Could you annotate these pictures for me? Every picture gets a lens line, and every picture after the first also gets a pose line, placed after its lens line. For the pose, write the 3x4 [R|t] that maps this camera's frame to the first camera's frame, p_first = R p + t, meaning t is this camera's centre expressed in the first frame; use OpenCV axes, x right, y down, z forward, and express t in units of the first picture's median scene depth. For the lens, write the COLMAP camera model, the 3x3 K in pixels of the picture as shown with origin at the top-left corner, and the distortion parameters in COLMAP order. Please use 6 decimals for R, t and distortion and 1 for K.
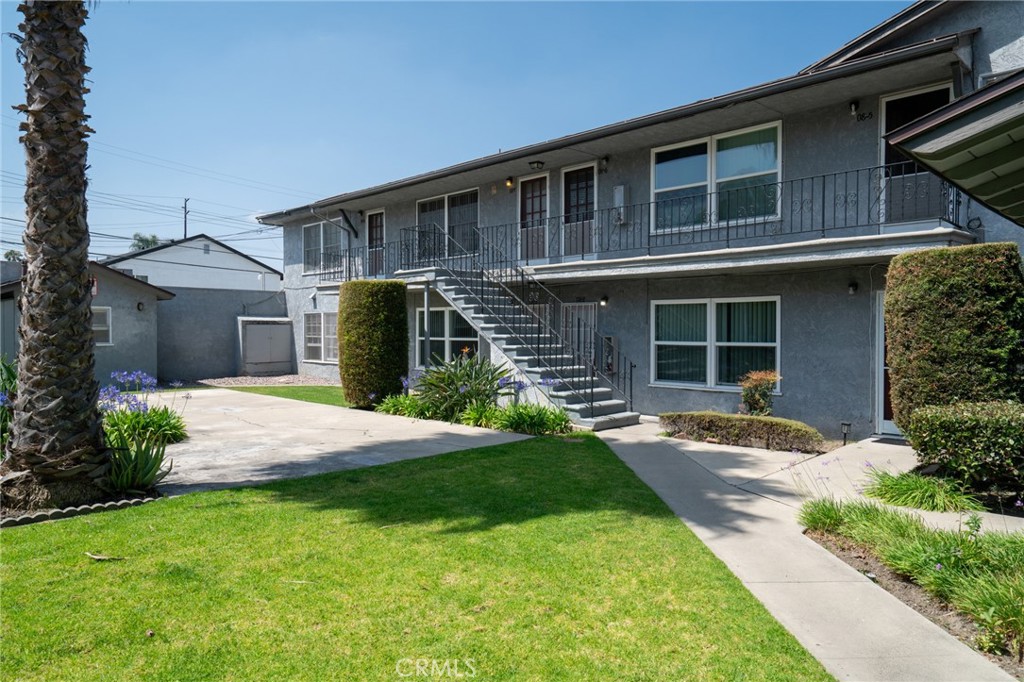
lens RADIAL K [[668.7, 0, 512.0], [0, 668.7, 341.0], [0, 0, 1]] dist [-0.001573, 0.003517]
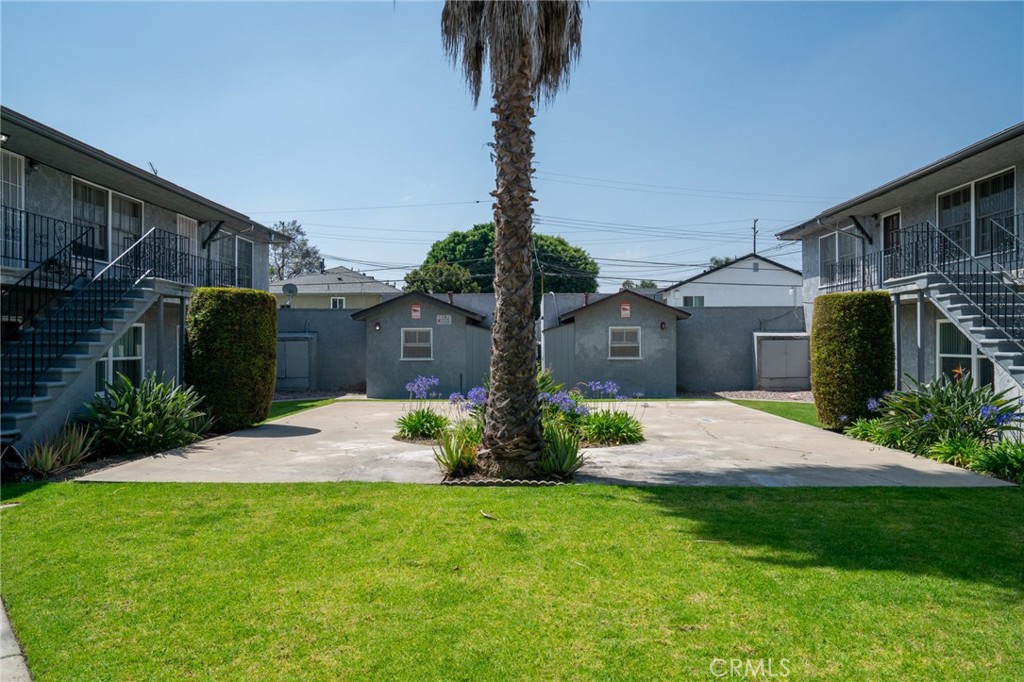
lens RADIAL K [[668.7, 0, 512.0], [0, 668.7, 341.0], [0, 0, 1]] dist [-0.001573, 0.003517]
pose [[0.681701, -0.007780, -0.731590, 0.316309], [-0.006970, 0.999829, -0.017127, -0.010064], [0.731598, 0.016774, 0.681530, 0.063637]]
